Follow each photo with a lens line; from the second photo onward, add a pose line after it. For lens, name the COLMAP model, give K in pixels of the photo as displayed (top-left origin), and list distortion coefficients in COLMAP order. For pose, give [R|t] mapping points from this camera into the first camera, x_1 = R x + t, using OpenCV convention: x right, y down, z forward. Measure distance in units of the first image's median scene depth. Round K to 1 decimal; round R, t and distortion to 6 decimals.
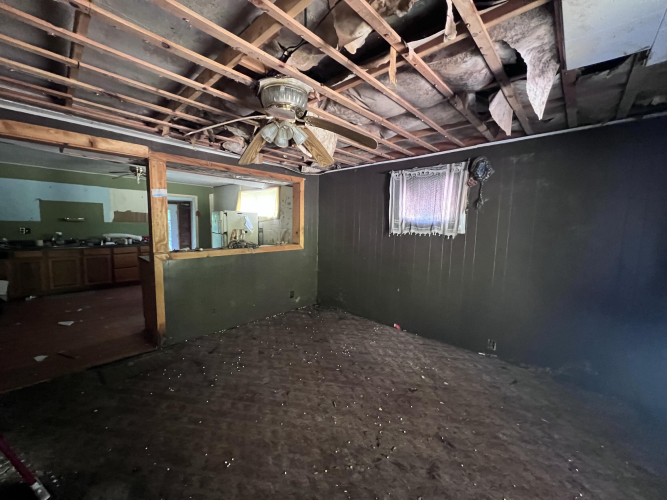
lens RADIAL K [[264.9, 0, 334.2], [0, 264.9, 252.0], [0, 0, 1]] dist [-0.002215, 0.000446]
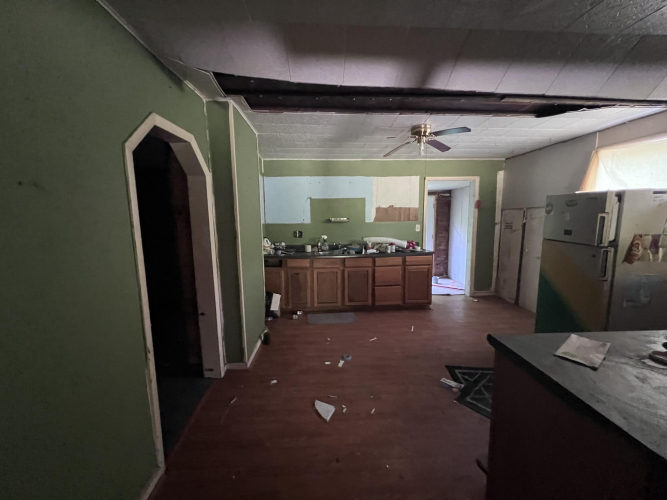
lens RADIAL K [[264.9, 0, 334.2], [0, 264.9, 252.0], [0, 0, 1]] dist [-0.002215, 0.000446]
pose [[0.714326, 0.058364, -0.697375, -0.429763], [-0.042405, 0.998295, 0.040113, -0.058730], [0.698528, 0.000919, 0.715583, 0.420329]]
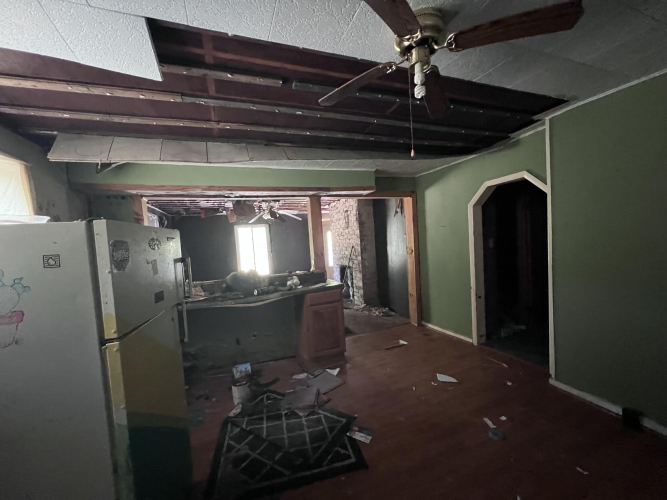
lens RADIAL K [[264.9, 0, 334.2], [0, 264.9, 252.0], [0, 0, 1]] dist [-0.002215, 0.000446]
pose [[-0.902629, 0.012026, 0.430252, -0.723711], [0.088400, 0.983480, 0.157966, -0.157995], [-0.421244, 0.180619, -0.888780, 1.189492]]
